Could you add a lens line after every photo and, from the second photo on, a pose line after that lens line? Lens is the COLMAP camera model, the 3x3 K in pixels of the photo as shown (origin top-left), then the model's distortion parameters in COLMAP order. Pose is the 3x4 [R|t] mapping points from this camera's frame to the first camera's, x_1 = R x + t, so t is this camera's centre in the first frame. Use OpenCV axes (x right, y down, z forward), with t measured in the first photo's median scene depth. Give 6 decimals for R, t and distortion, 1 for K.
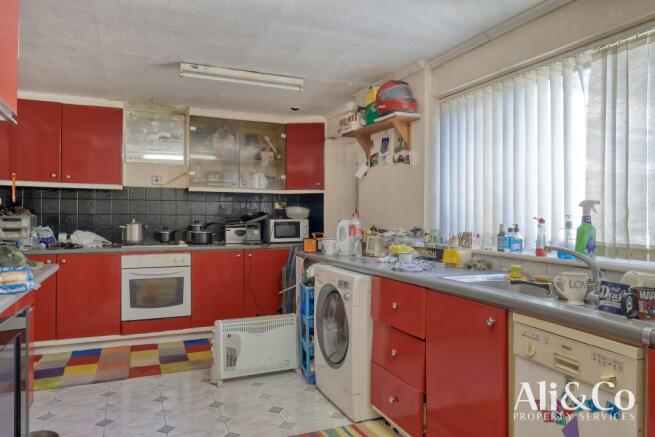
lens RADIAL K [[464.2, 0, 327.9], [0, 464.2, 216.5], [0, 0, 1]] dist [0.008592, 0.002540]
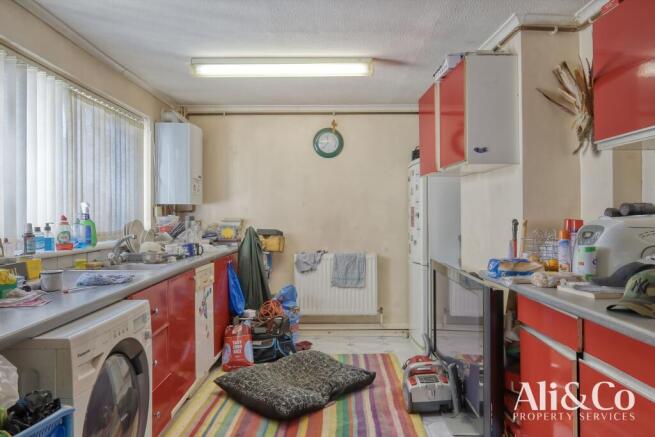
lens RADIAL K [[464.2, 0, 327.8], [0, 464.2, 216.7], [0, 0, 1]] dist [0.008592, 0.002540]
pose [[-0.921312, -0.000339, 0.388824, -0.517290], [0.003414, 0.999954, 0.008963, -0.003346], [-0.388809, 0.009585, -0.921269, 1.666478]]
